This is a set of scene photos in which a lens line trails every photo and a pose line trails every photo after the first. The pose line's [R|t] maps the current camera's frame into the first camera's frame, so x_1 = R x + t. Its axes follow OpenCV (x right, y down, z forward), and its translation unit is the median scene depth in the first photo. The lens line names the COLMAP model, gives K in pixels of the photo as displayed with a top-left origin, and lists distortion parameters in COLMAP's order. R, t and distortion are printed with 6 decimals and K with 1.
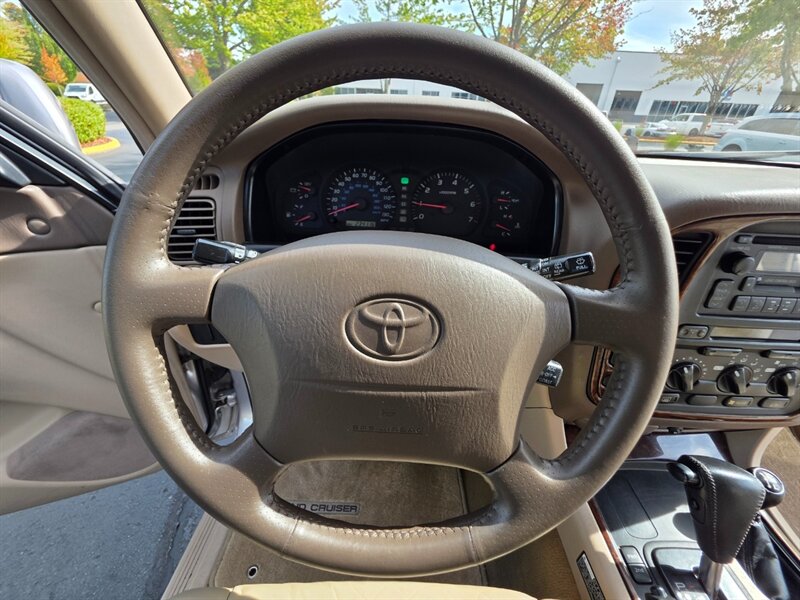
lens RADIAL K [[324.3, 0, 405.2], [0, 324.3, 295.1], [0, 0, 1]] dist [0.000292, -0.000006]
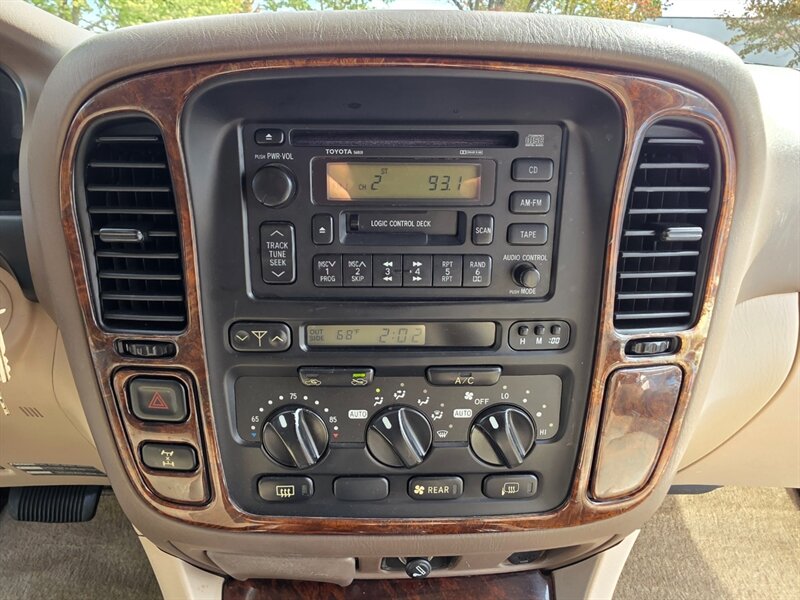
lens RADIAL K [[545.8, 0, 394.2], [0, 545.8, 304.5], [0, 0, 1]] dist [0.005327, -0.002435]
pose [[0.998371, -0.044387, 0.035863, 1.350864], [0.050006, 0.983278, -0.175108, 0.282713], [-0.027490, 0.176616, 0.983896, 0.208085]]
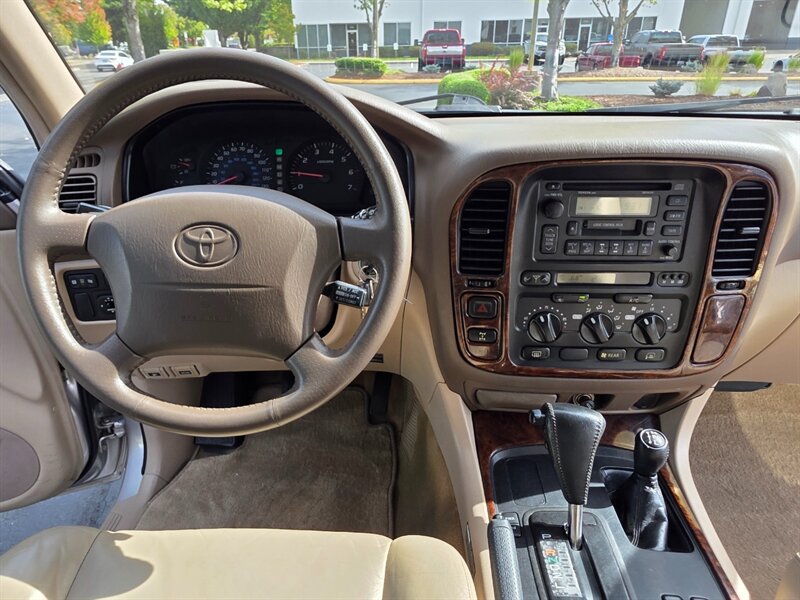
lens RADIAL K [[545.8, 0, 394.2], [0, 545.8, 304.5], [0, 0, 1]] dist [0.005327, -0.002435]
pose [[0.998098, -0.032601, -0.052313, 0.658454], [0.028064, 0.995965, -0.085236, 0.427452], [0.054881, 0.083606, 0.994987, -0.983941]]
